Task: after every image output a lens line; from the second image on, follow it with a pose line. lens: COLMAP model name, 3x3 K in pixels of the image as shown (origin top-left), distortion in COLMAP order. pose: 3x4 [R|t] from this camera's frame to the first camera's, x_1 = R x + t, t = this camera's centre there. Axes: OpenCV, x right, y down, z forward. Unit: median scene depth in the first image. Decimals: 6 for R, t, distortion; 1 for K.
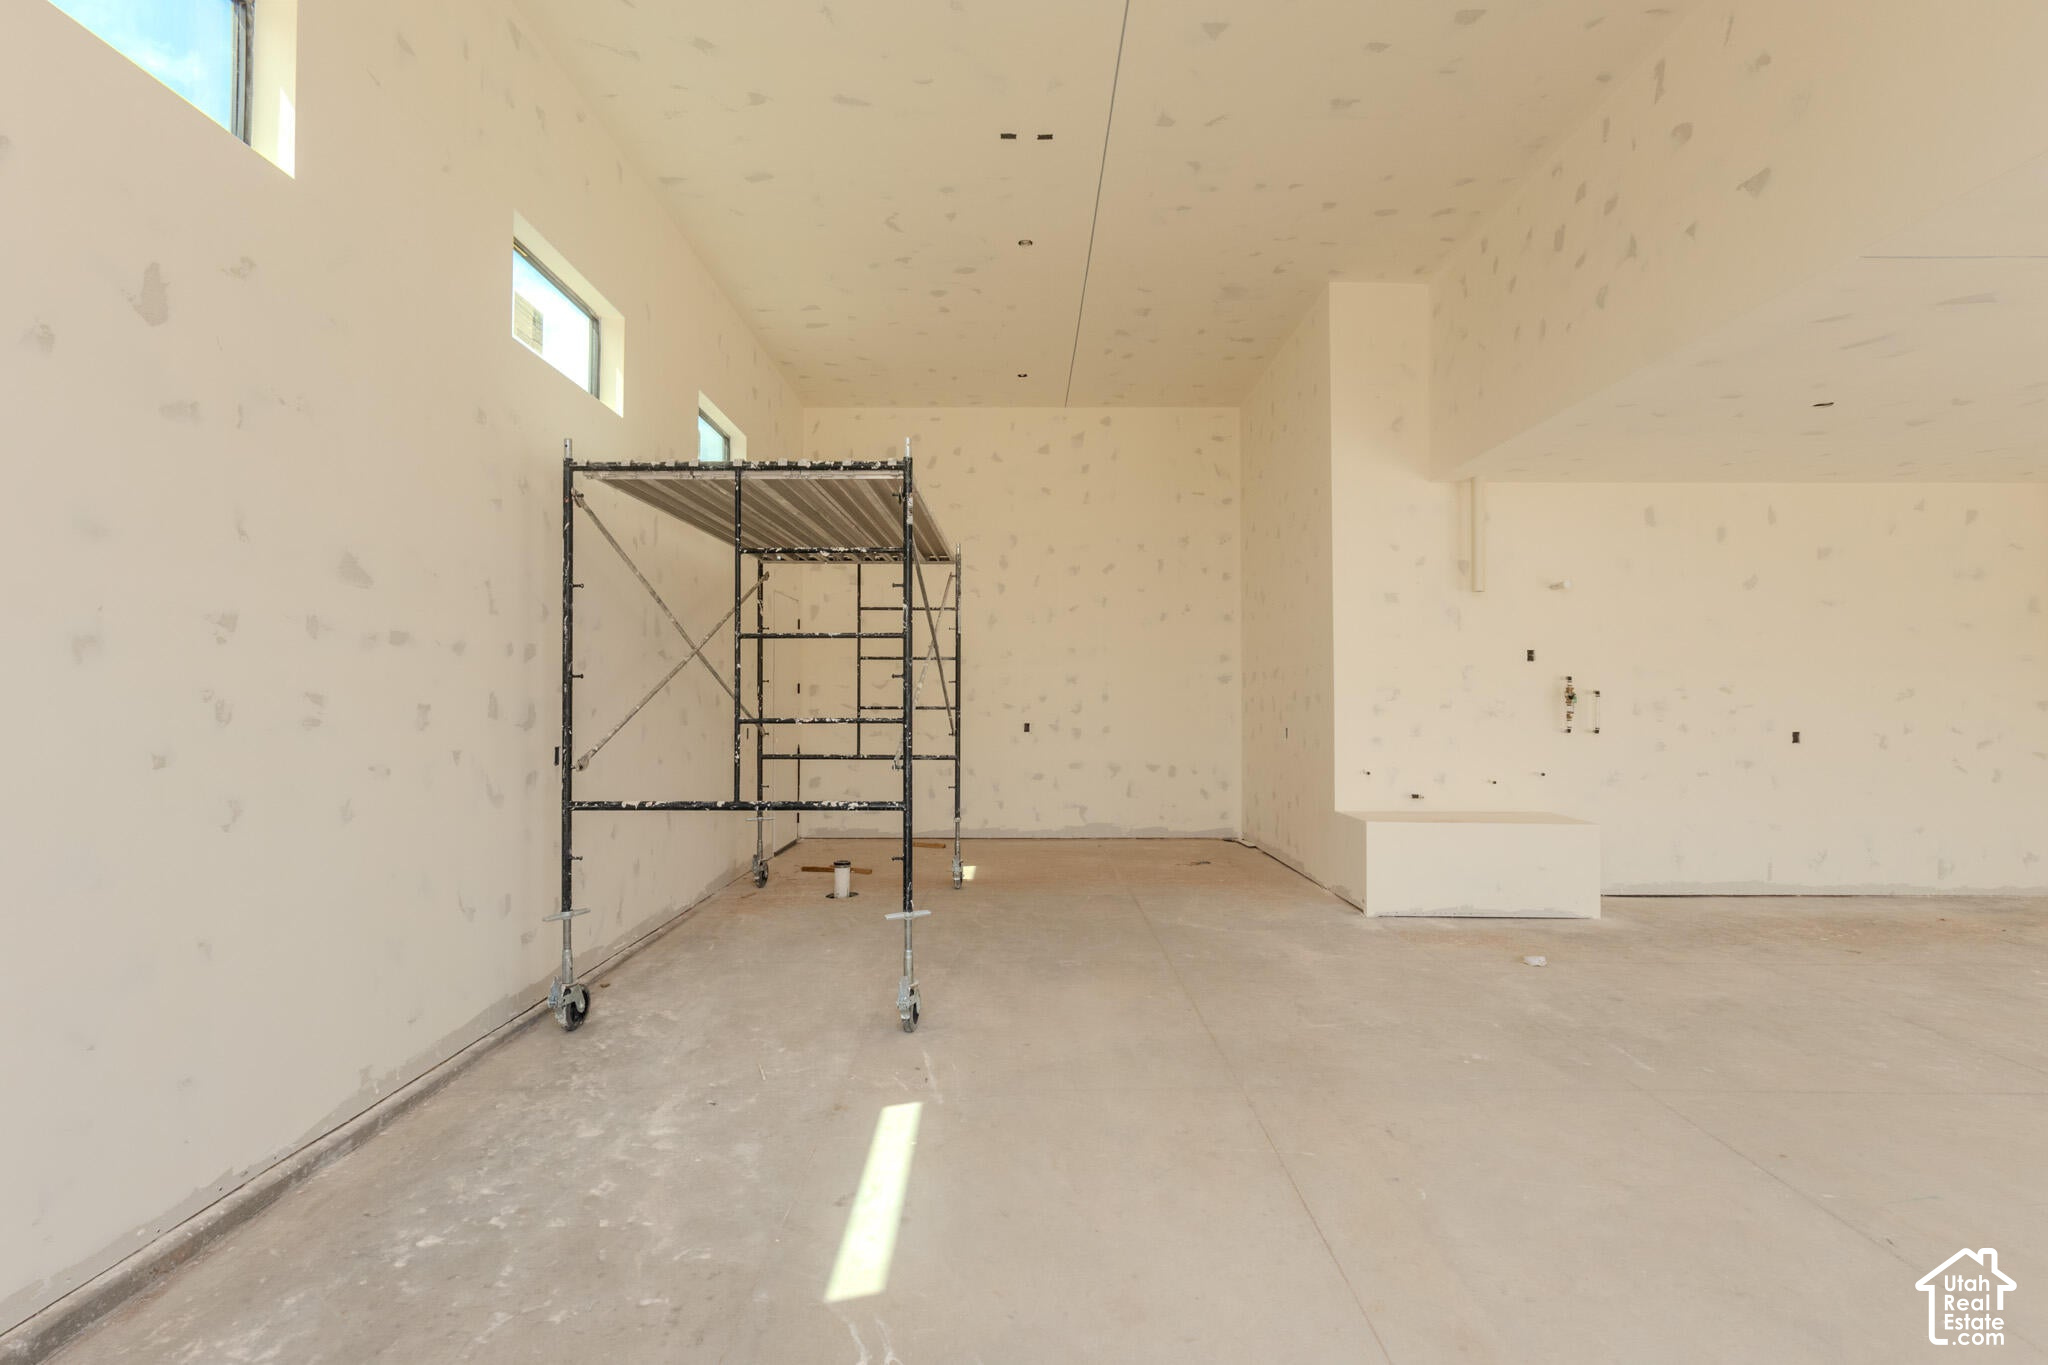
lens RADIAL K [[940.5, 0, 1026.4], [0, 940.5, 679.9], [0, 0, 1]] dist [0.001772, 0.001465]
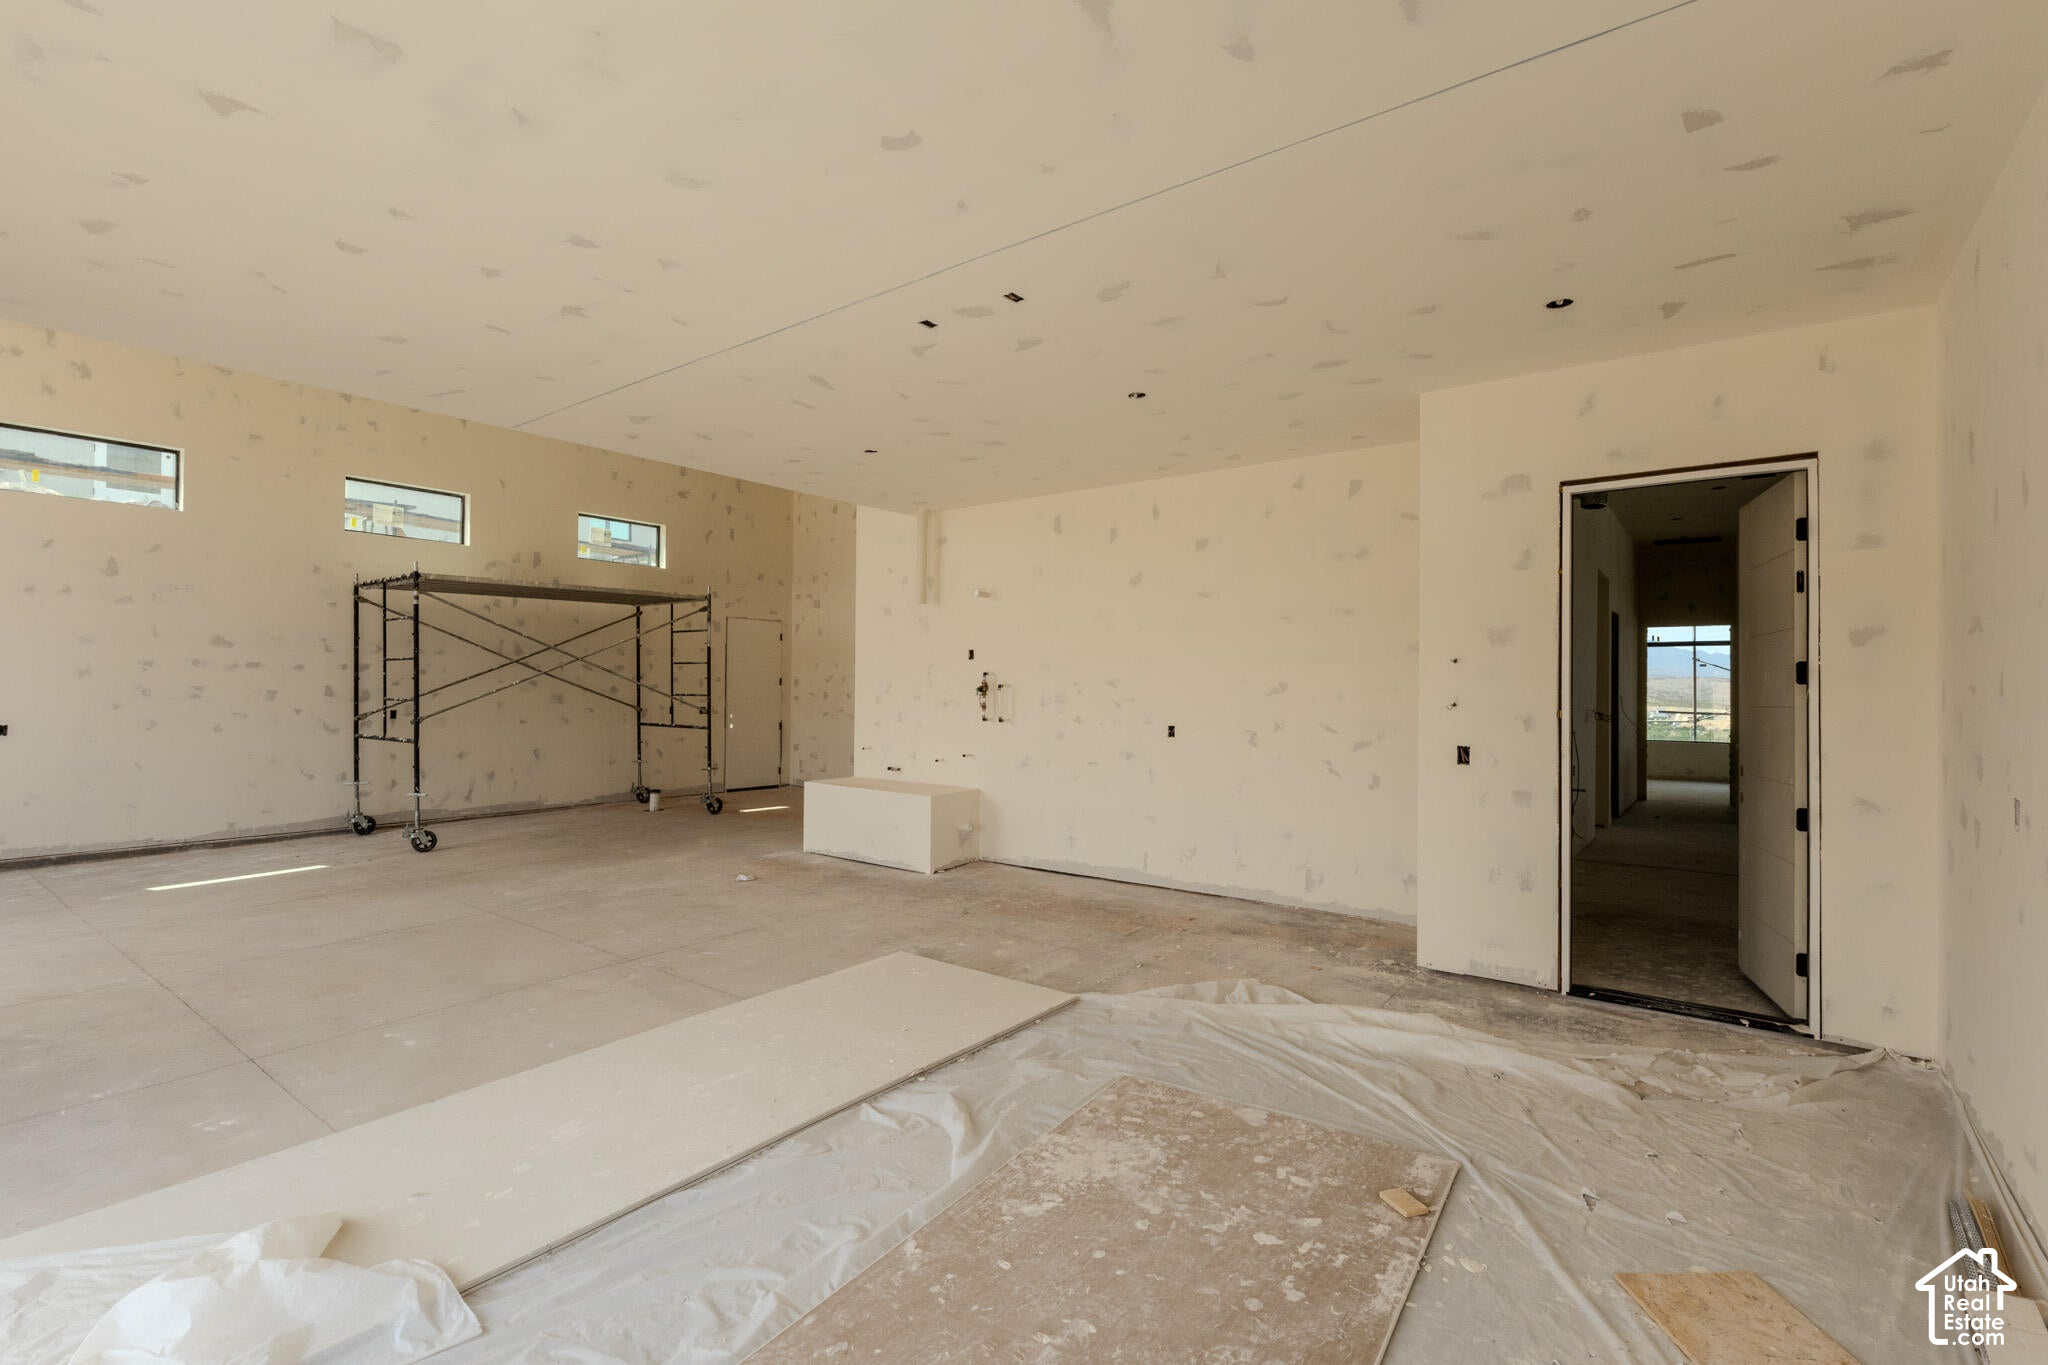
lens RADIAL K [[940.5, 0, 1024.4], [0, 940.5, 680.7], [0, 0, 1]] dist [0.001772, 0.001465]
pose [[0.791143, -0.001664, -0.611629, 1.305922], [0.008344, 0.999933, 0.008072, -0.002041], [0.611575, -0.011489, 0.791103, 0.114233]]
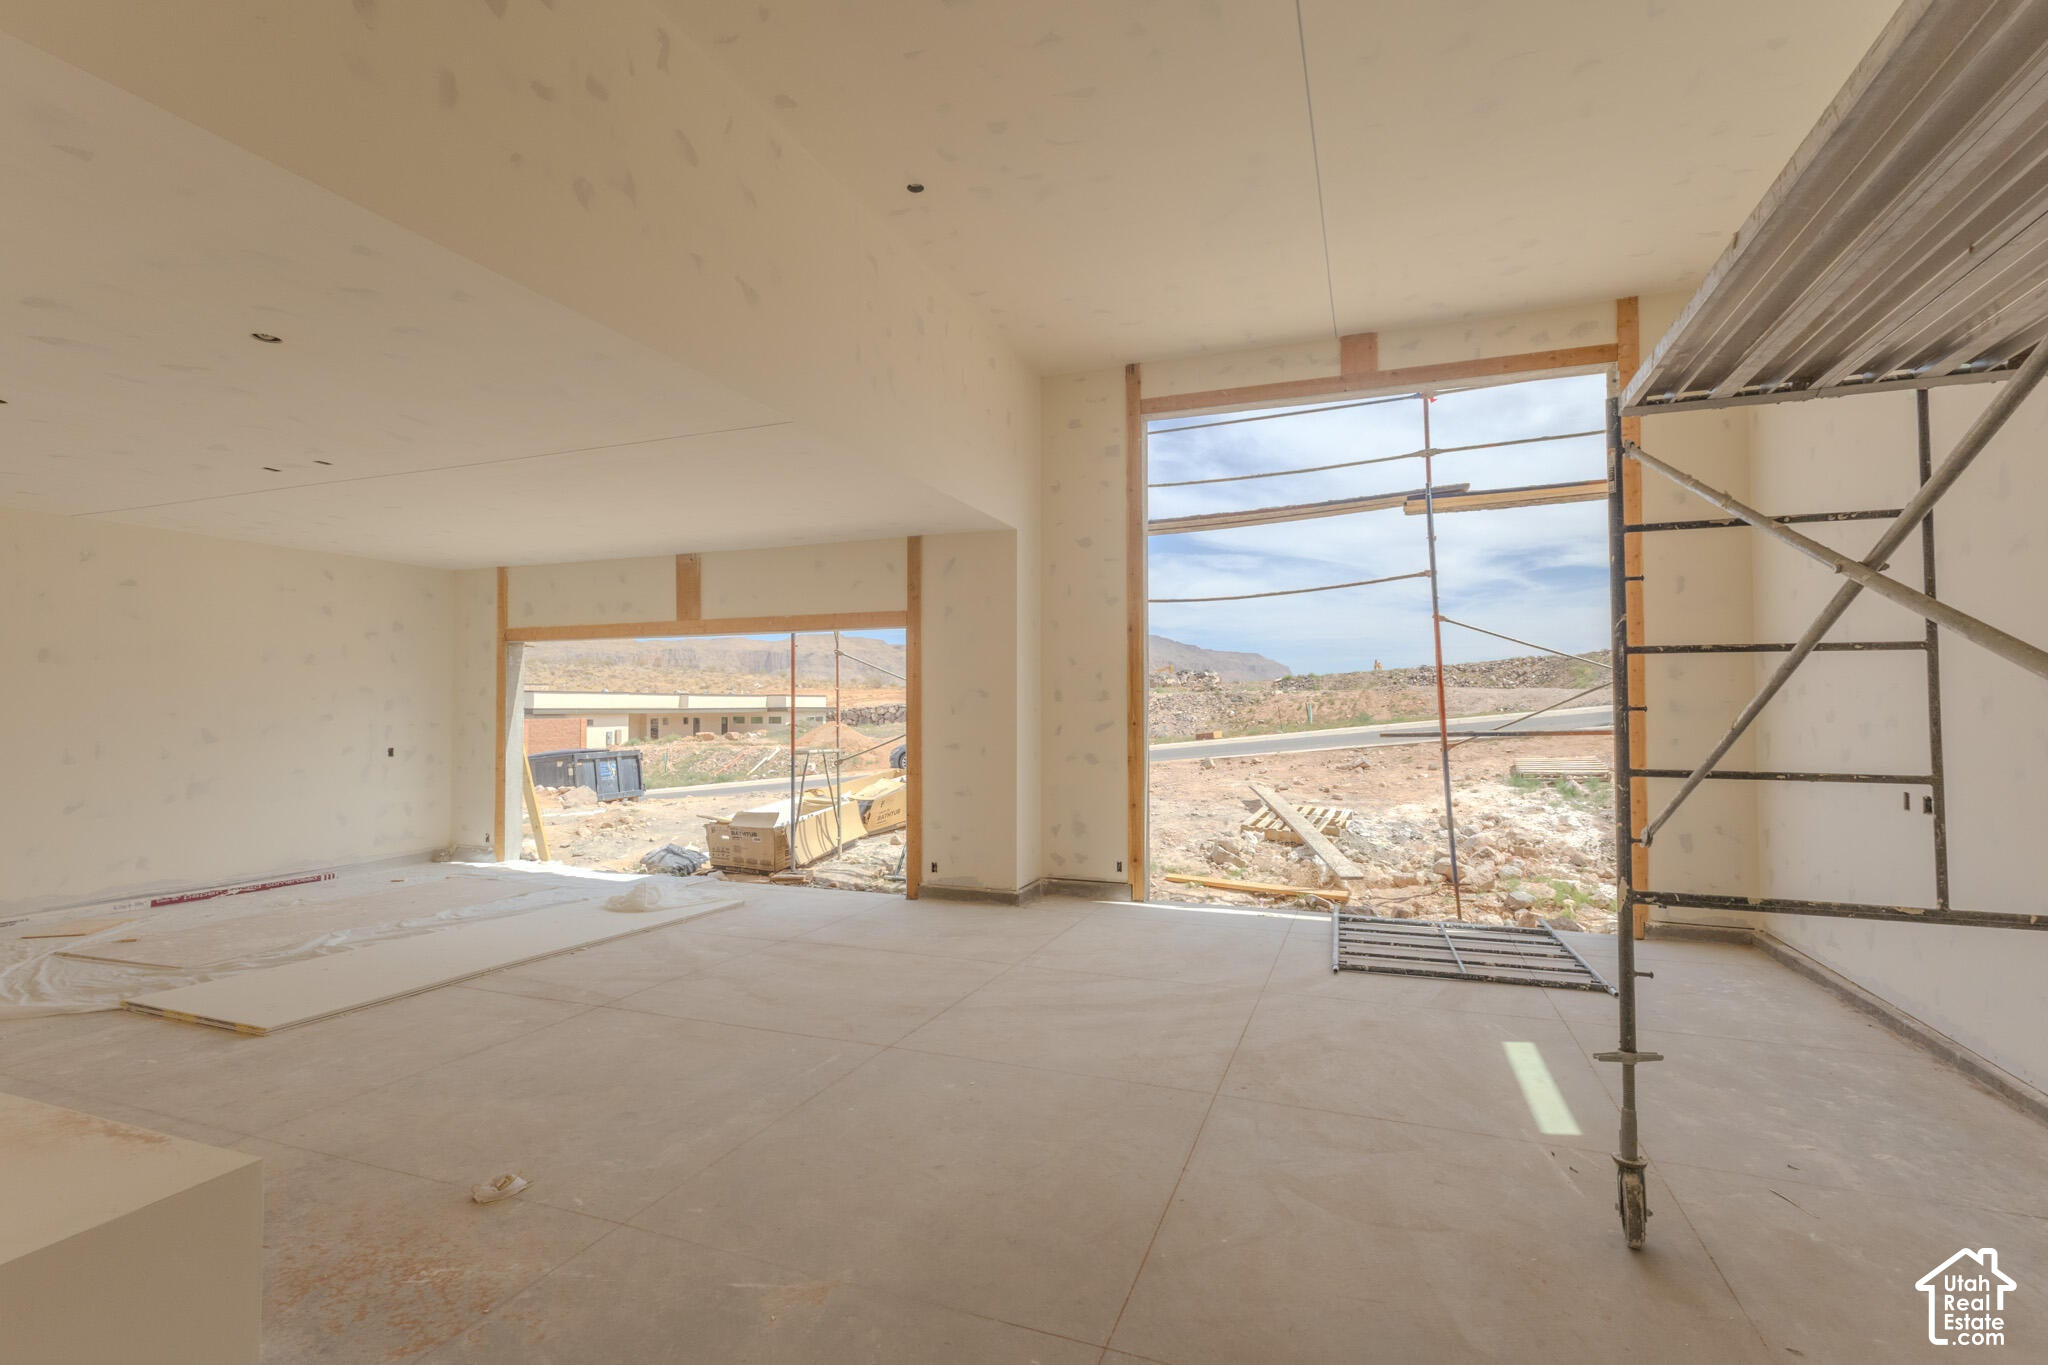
lens RADIAL K [[940.5, 0, 1011.1], [0, 940.5, 676.8], [0, 0, 1]] dist [0.001772, 0.001465]
pose [[-0.931134, 0.009465, 0.364555, 0.024277], [-0.009903, 0.998638, -0.051221, 0.006179], [-0.364544, -0.051304, -0.929772, 1.092323]]
